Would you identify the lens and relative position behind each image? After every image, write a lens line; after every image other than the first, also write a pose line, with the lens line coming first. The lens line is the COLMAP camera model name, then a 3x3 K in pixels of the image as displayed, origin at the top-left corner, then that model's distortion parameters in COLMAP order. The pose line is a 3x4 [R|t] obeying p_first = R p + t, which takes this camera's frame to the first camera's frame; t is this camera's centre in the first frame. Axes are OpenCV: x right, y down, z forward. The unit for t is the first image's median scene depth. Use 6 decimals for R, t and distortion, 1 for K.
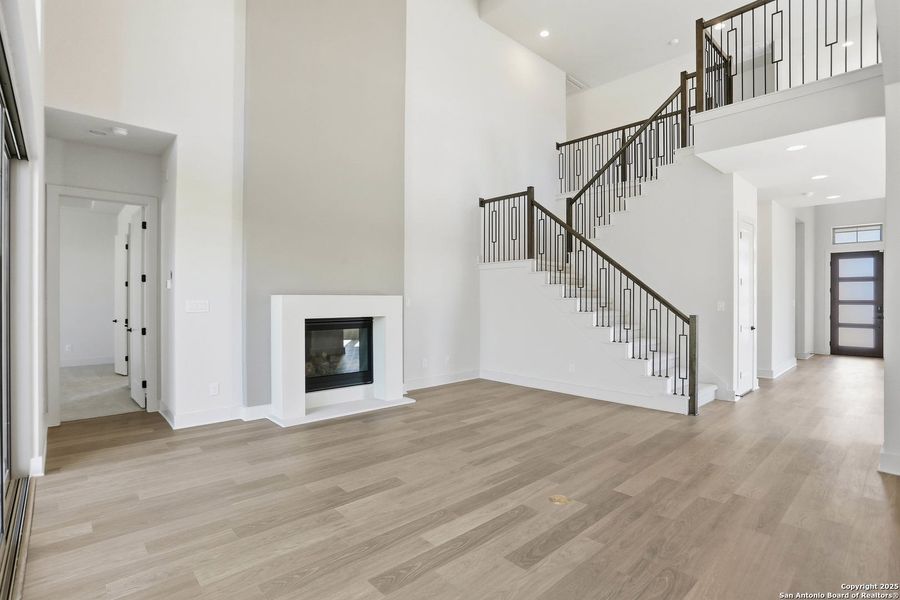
lens RADIAL K [[434.7, 0, 446.7], [0, 434.7, 295.9], [0, 0, 1]] dist [0.033096, 0.000506]
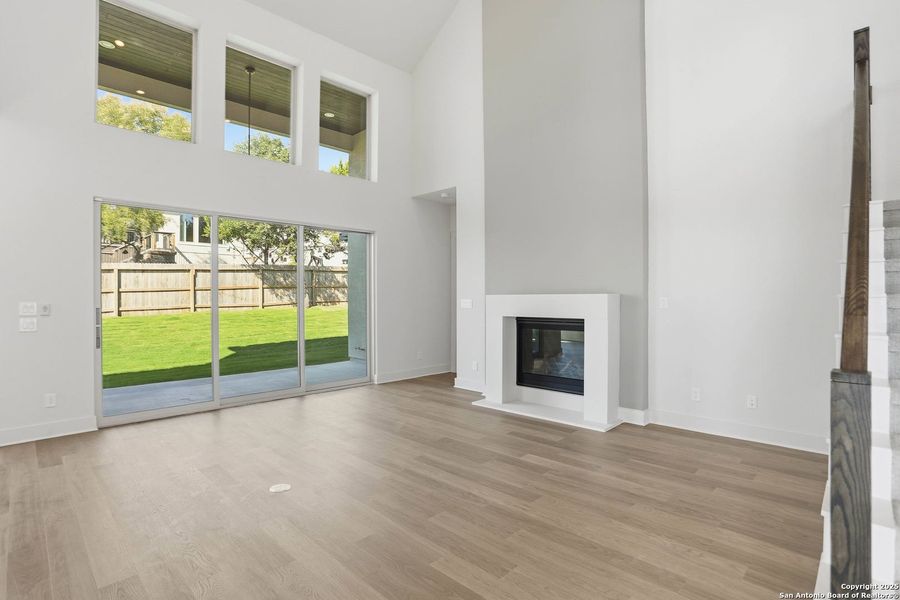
lens RADIAL K [[434.7, 0, 448.5], [0, 434.7, 300.9], [0, 0, 1]] dist [0.033096, 0.000506]
pose [[0.096052, 0.004473, -0.995366, 0.820399], [0.005030, 0.999975, 0.004979, 0.011262], [0.995364, -0.005485, 0.096027, 0.817887]]
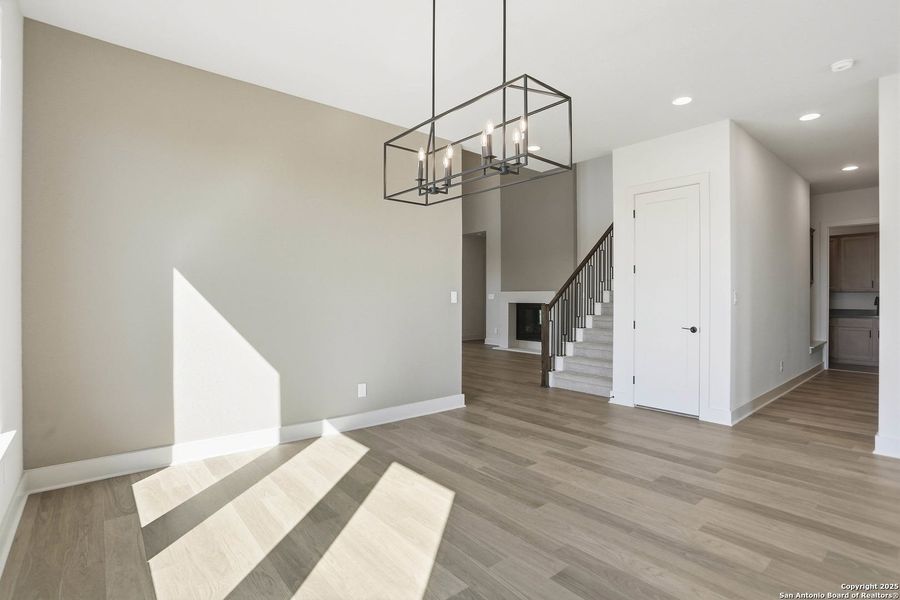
lens RADIAL K [[434.7, 0, 447.0], [0, 434.7, 298.6], [0, 0, 1]] dist [0.033096, 0.000506]
pose [[-0.008943, -0.000398, -0.999960, 1.931537], [-0.001393, 0.999999, -0.000386, 0.039947], [0.999959, 0.001390, -0.008943, 0.776413]]
